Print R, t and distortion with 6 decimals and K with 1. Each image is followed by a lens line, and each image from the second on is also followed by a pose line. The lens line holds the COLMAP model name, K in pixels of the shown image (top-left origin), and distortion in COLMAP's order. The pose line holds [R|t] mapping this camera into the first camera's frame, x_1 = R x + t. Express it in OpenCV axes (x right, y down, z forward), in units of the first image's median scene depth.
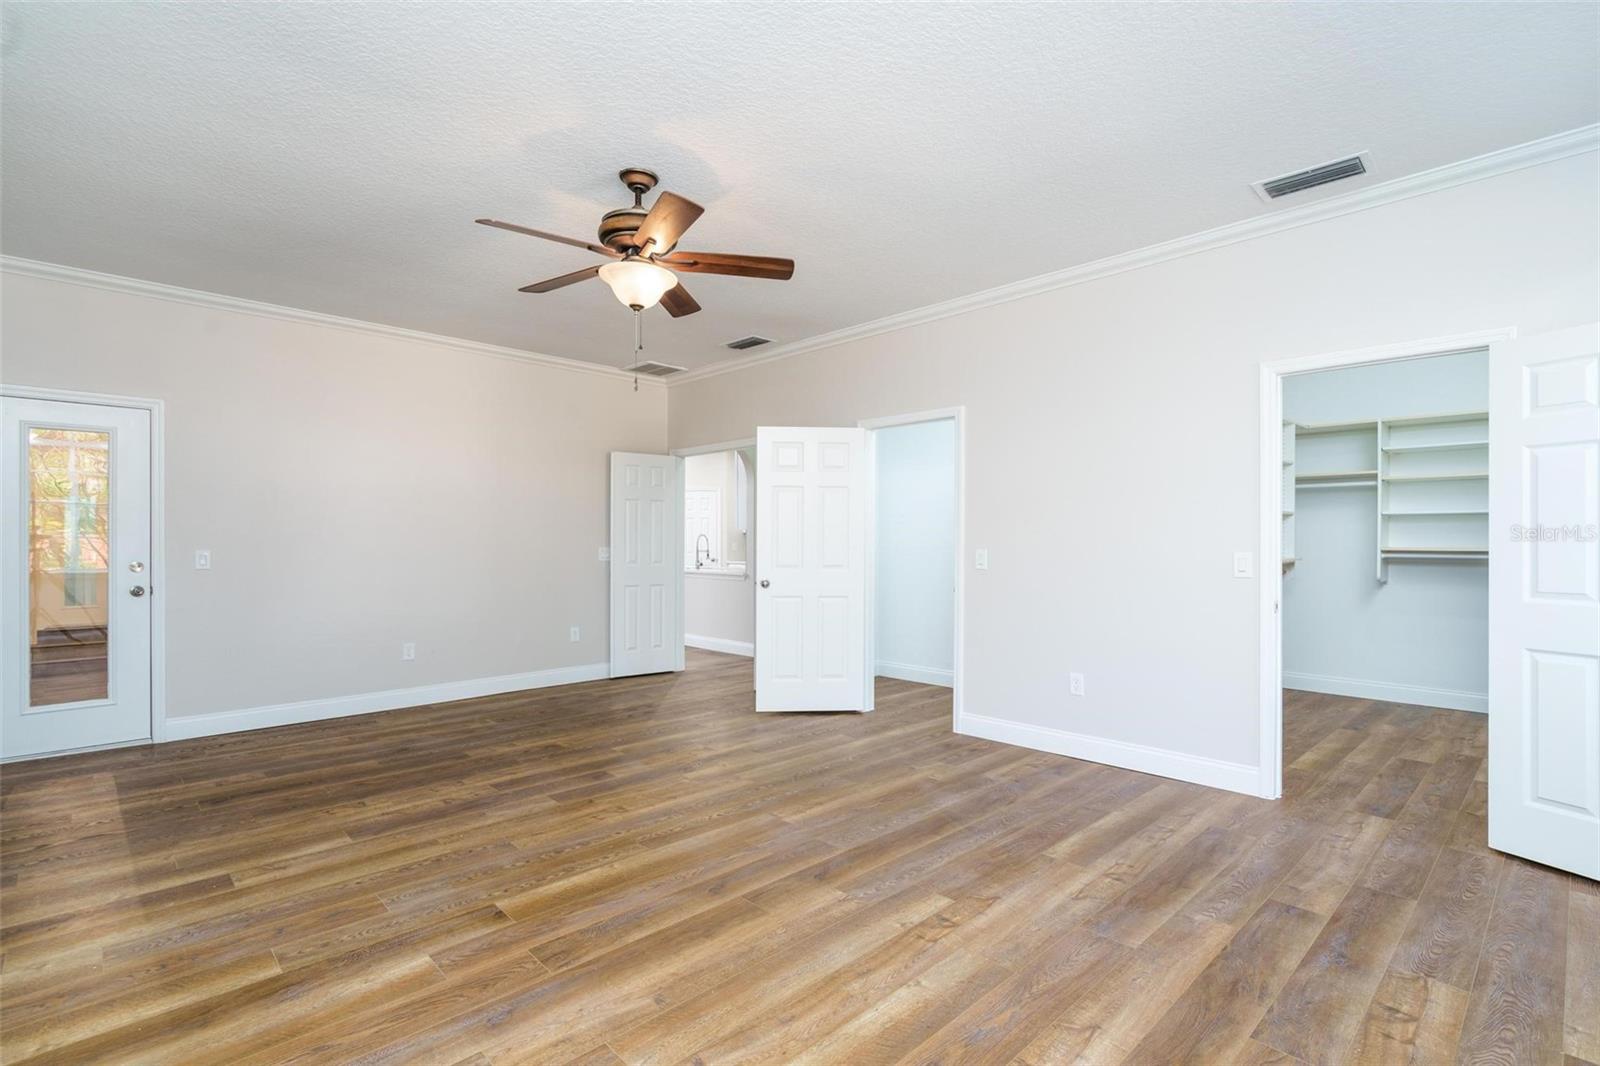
lens RADIAL K [[742.4, 0, 802.4], [0, 742.4, 542.1], [0, 0, 1]] dist [-0.005660, 0.001837]
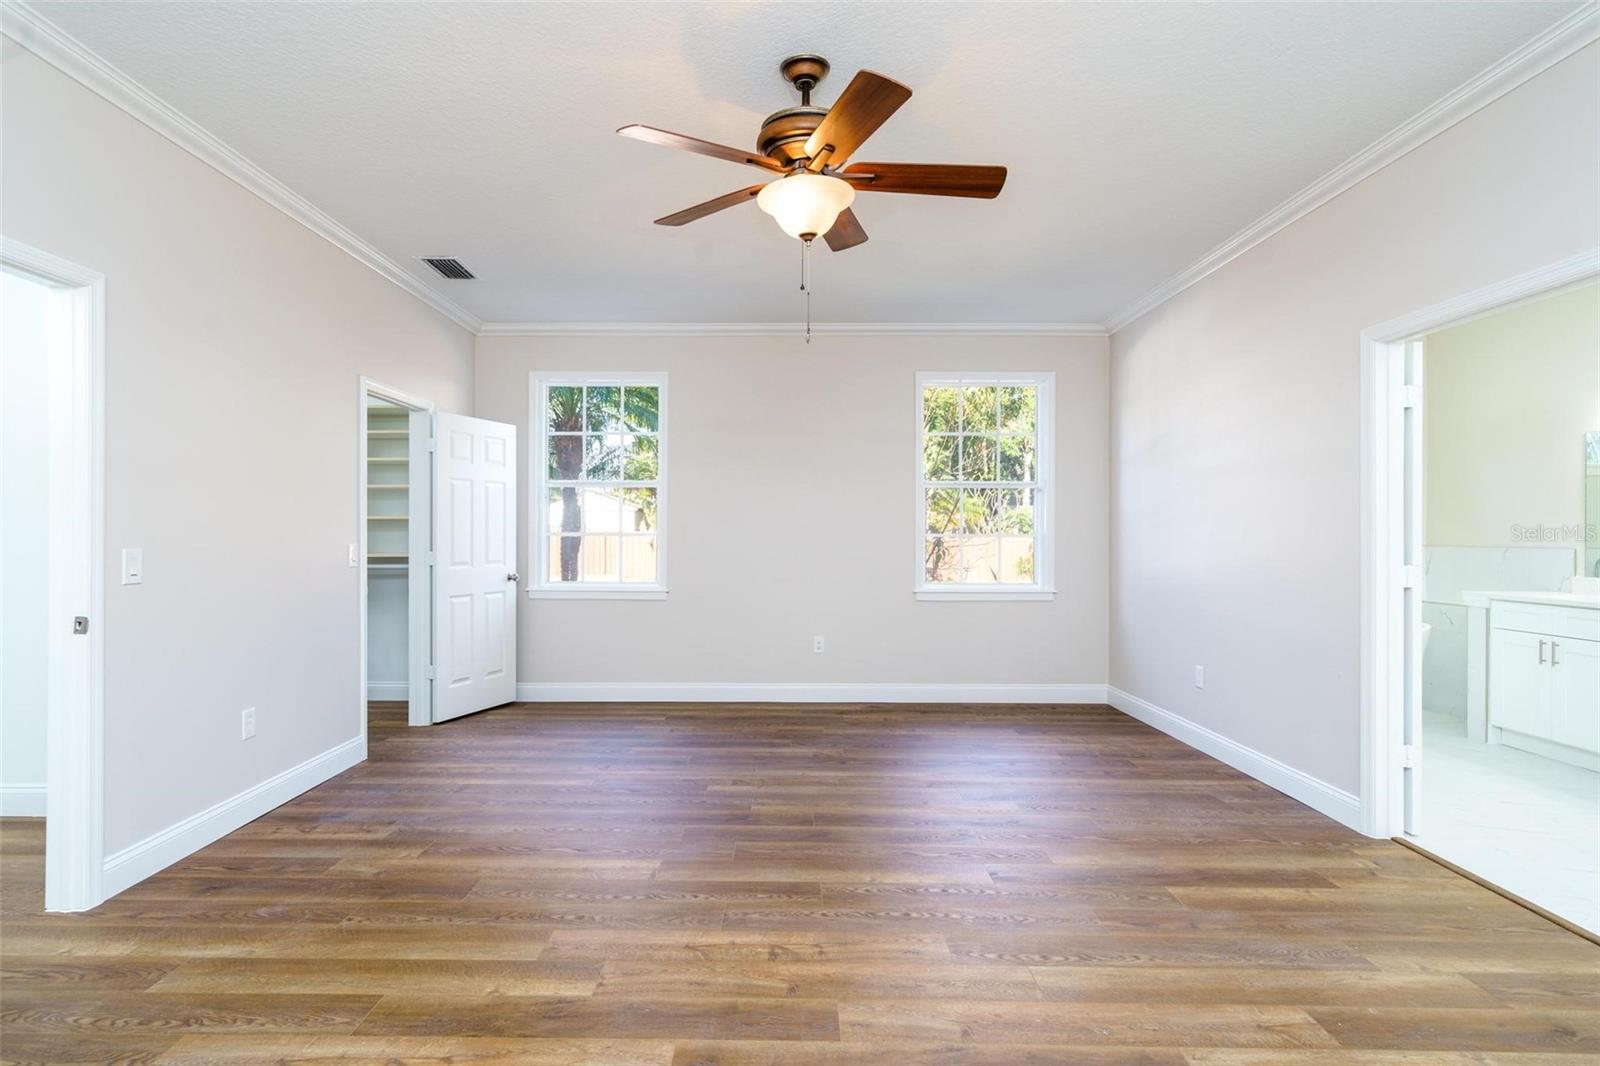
lens RADIAL K [[809.7, 0, 774.1], [0, 809.7, 531.4], [0, 0, 1]] dist [-0.000806, 0.000799]
pose [[-0.704278, -0.000204, 0.709924, -0.710618], [-0.001310, 0.999999, -0.001013, -0.006515], [-0.709923, -0.001643, -0.704278, 1.429158]]
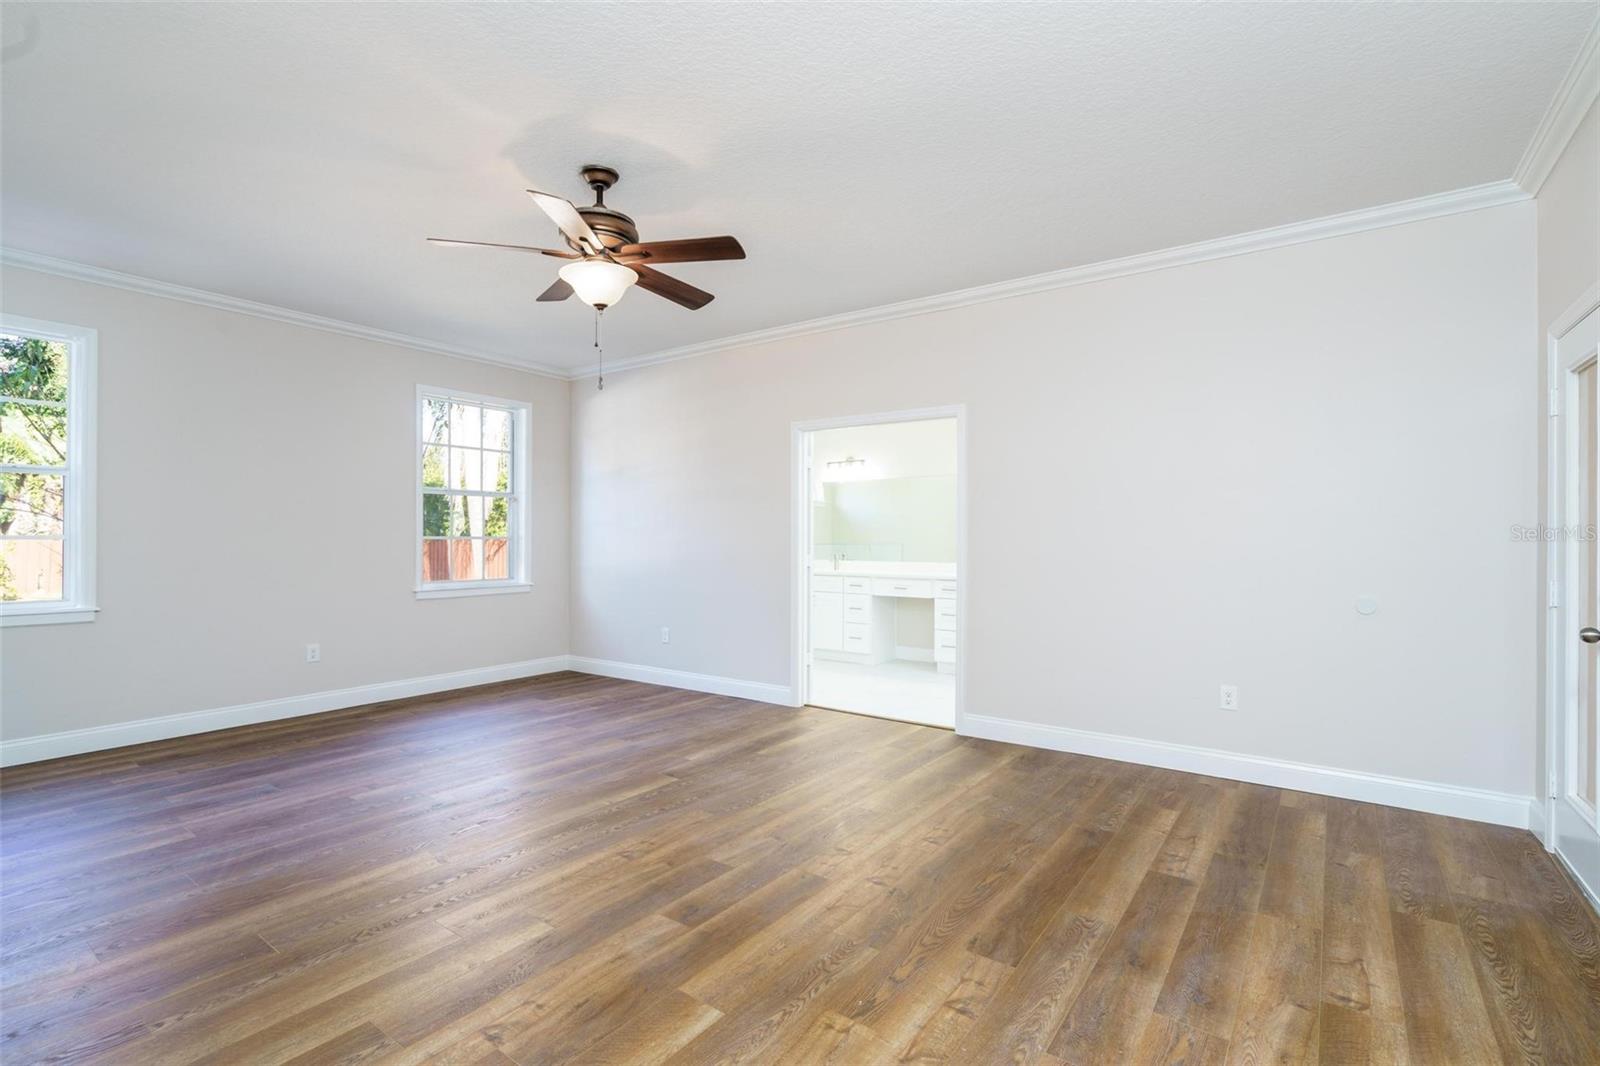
lens RADIAL K [[742.4, 0, 809.0], [0, 742.4, 531.3], [0, 0, 1]] dist [-0.005660, 0.001837]
pose [[-0.983818, -0.005453, -0.179085, -0.282414], [-0.004543, 0.999975, -0.005492, -0.010113], [0.179111, -0.004590, -0.983818, 1.794749]]
